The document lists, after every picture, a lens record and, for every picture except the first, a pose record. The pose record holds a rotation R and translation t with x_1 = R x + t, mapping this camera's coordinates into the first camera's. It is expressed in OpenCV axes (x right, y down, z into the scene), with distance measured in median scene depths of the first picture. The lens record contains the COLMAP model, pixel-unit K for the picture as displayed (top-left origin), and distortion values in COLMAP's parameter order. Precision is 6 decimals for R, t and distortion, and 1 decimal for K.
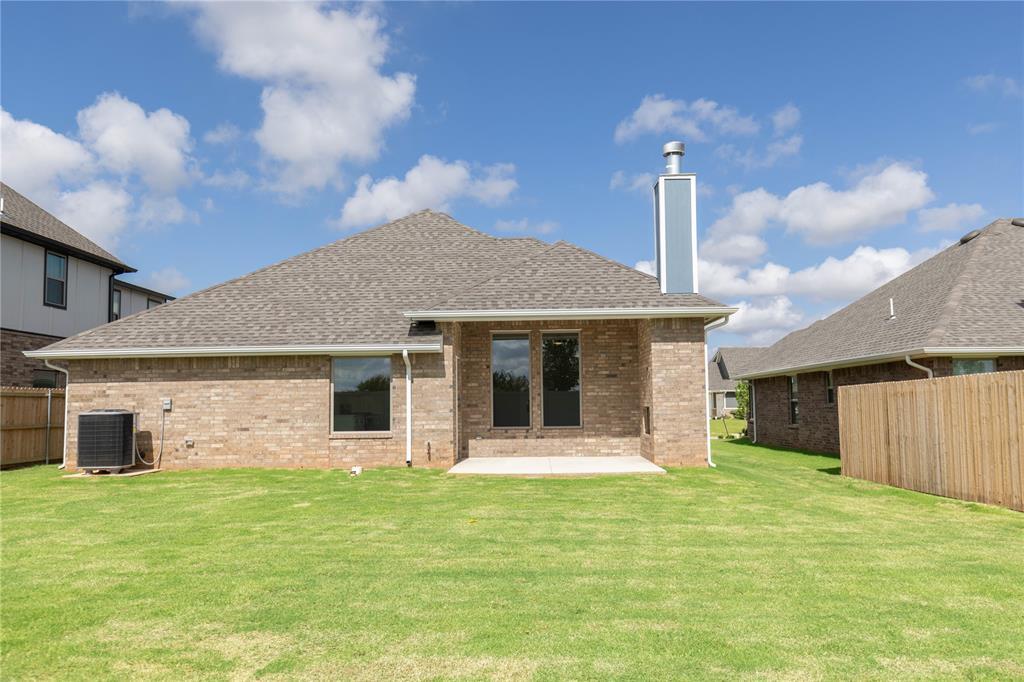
lens RADIAL K [[755.6, 0, 512.0], [0, 755.6, 341.0], [0, 0, 1]] dist [0.005004, 0.003079]
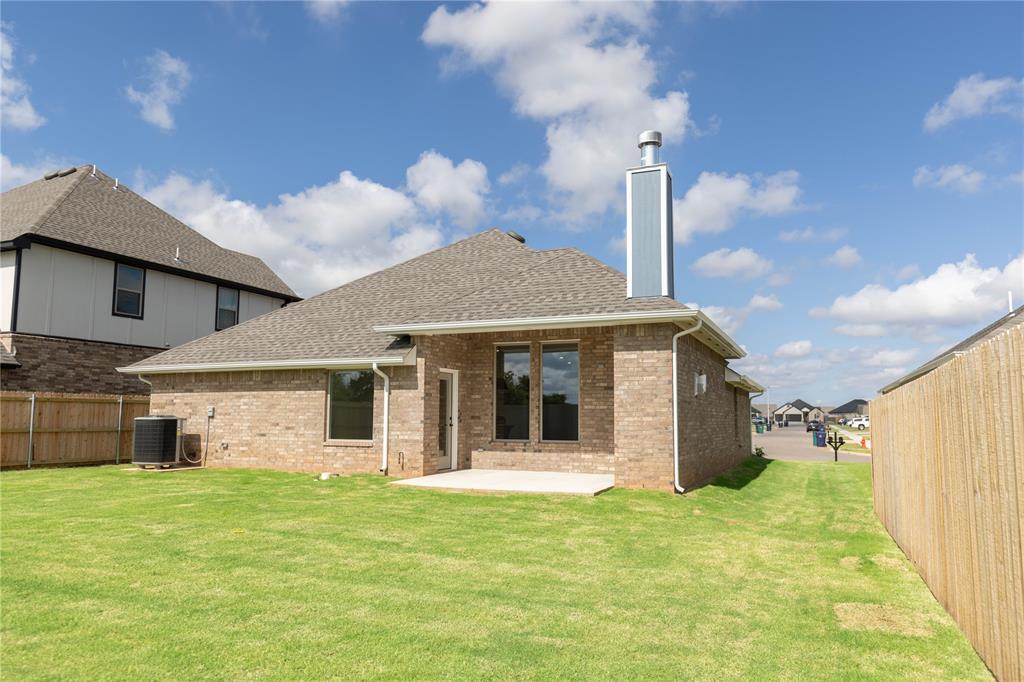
lens RADIAL K [[719.6, 0, 512.0], [0, 719.6, 341.0], [0, 0, 1]] dist [-0.003283, -0.002391]
pose [[0.924443, -0.023763, -0.380578, 0.401644], [0.016458, 0.999613, -0.022437, 0.006631], [0.380964, 0.014478, 0.924477, 0.144172]]
